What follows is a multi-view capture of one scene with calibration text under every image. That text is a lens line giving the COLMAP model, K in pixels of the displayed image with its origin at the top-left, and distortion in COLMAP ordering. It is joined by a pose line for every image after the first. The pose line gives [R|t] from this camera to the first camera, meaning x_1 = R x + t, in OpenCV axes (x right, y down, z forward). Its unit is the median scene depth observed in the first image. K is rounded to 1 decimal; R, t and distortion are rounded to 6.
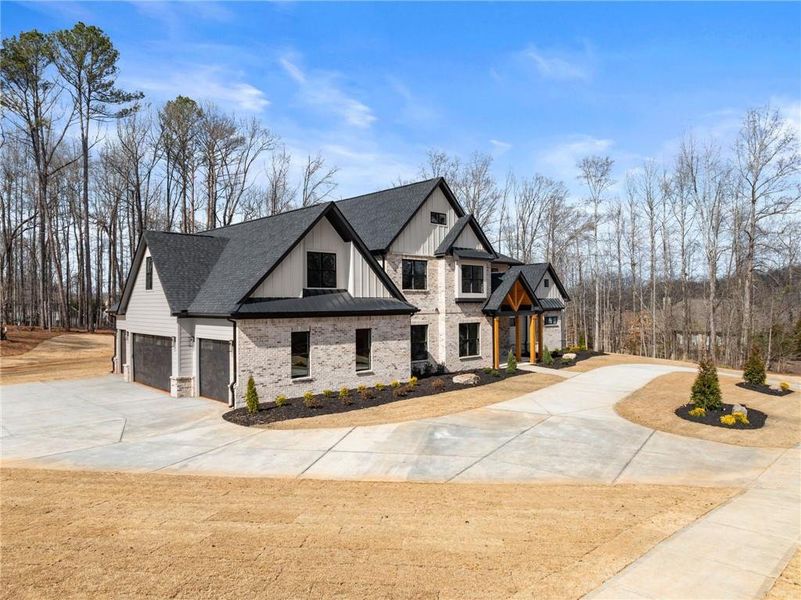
lens RADIAL K [[566.5, 0, 403.9], [0, 566.5, 297.8], [0, 0, 1]] dist [-0.034435, 0.001450]
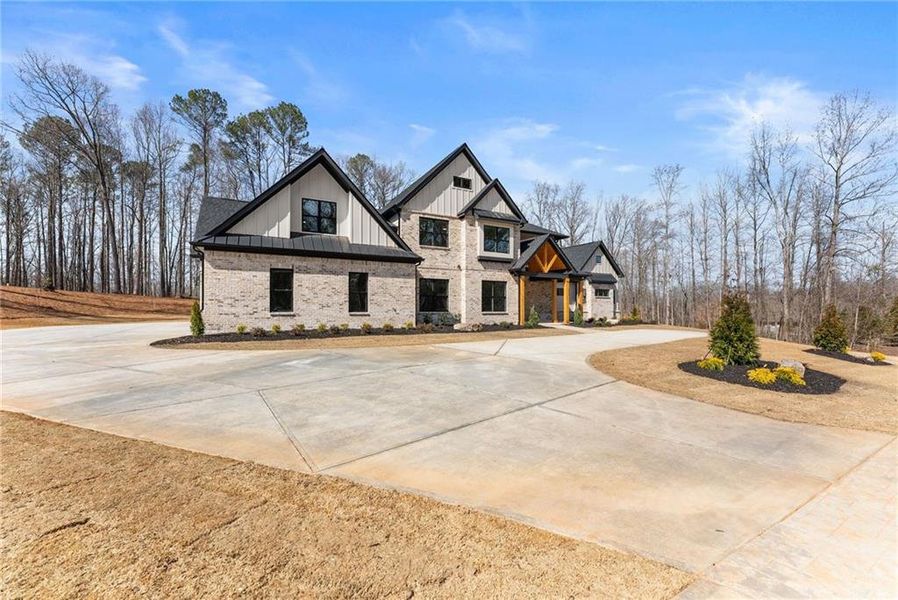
lens RADIAL K [[361.3, 0, 443.1], [0, 361.3, 301.6], [0, 0, 1]] dist [-0.005770, 0.000050]
pose [[0.961922, 0.011906, -0.273063, 0.249430], [-0.012556, 0.999921, -0.000634, 0.101318], [0.273034, 0.004038, 0.961996, 0.373902]]
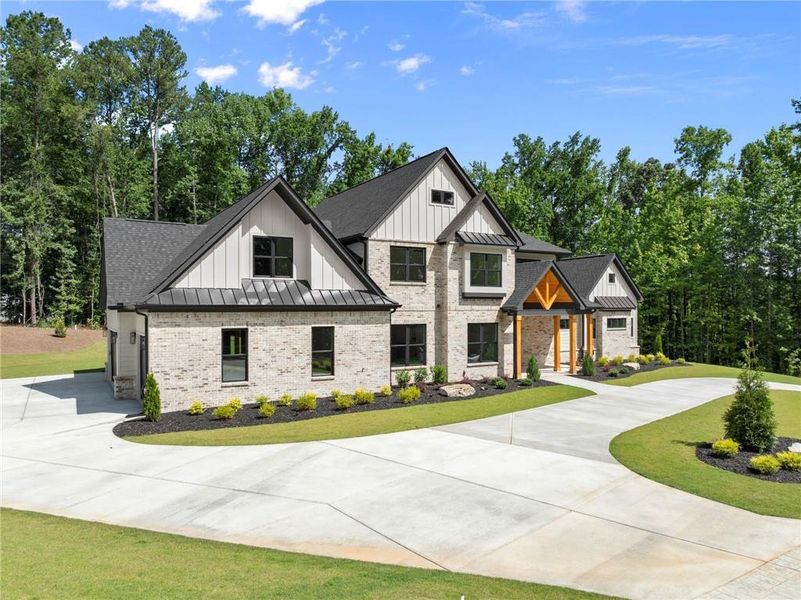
lens RADIAL K [[569.7, 0, 399.1], [0, 569.7, 303.1], [0, 0, 1]] dist [-0.031829, -0.000043]
pose [[0.975695, 0.005528, -0.219062, 0.212070], [-0.004656, 0.999979, 0.004495, 0.014376], [0.219082, -0.003365, 0.975701, 0.186987]]
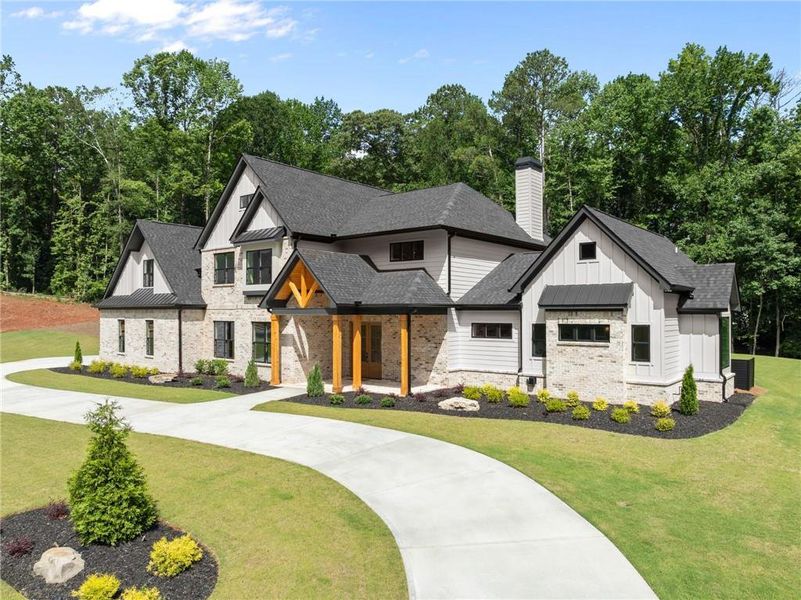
lens RADIAL K [[566.5, 0, 403.9], [0, 566.5, 297.8], [0, 0, 1]] dist [-0.034435, 0.001450]
pose [[0.144330, -0.011800, -0.989459, 1.108564], [0.012018, 0.999876, -0.010172, 0.024878], [0.989457, -0.010423, 0.144454, 1.282682]]
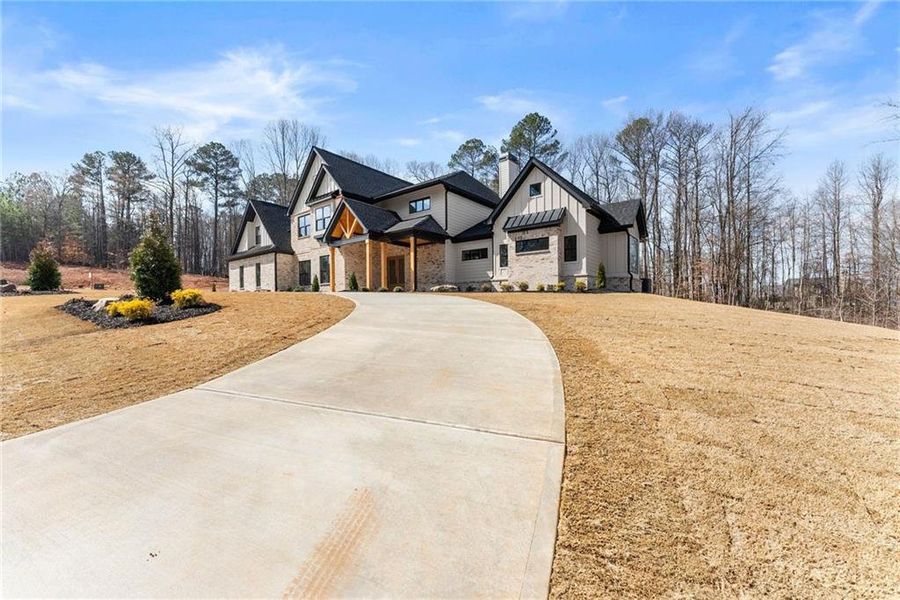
lens RADIAL K [[362.1, 0, 444.1], [0, 362.1, 301.6], [0, 0, 1]] dist [-0.005770, 0.000050]
pose [[0.109378, -0.007315, -0.993973, 1.071616], [0.002026, 0.999972, -0.007136, 0.176219], [0.993998, -0.001233, 0.109390, 1.381296]]
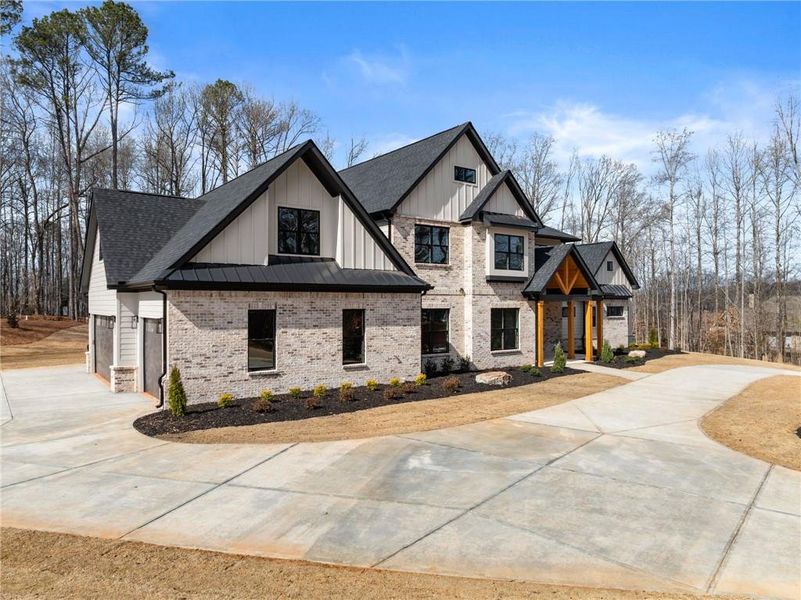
lens RADIAL K [[566.5, 0, 403.9], [0, 566.5, 297.8], [0, 0, 1]] dist [-0.034435, 0.001450]
pose [[0.993309, 0.005731, -0.115345, 0.078581], [-0.005869, 0.999982, -0.000858, 0.037464], [0.115338, 0.001530, 0.993325, 0.235131]]
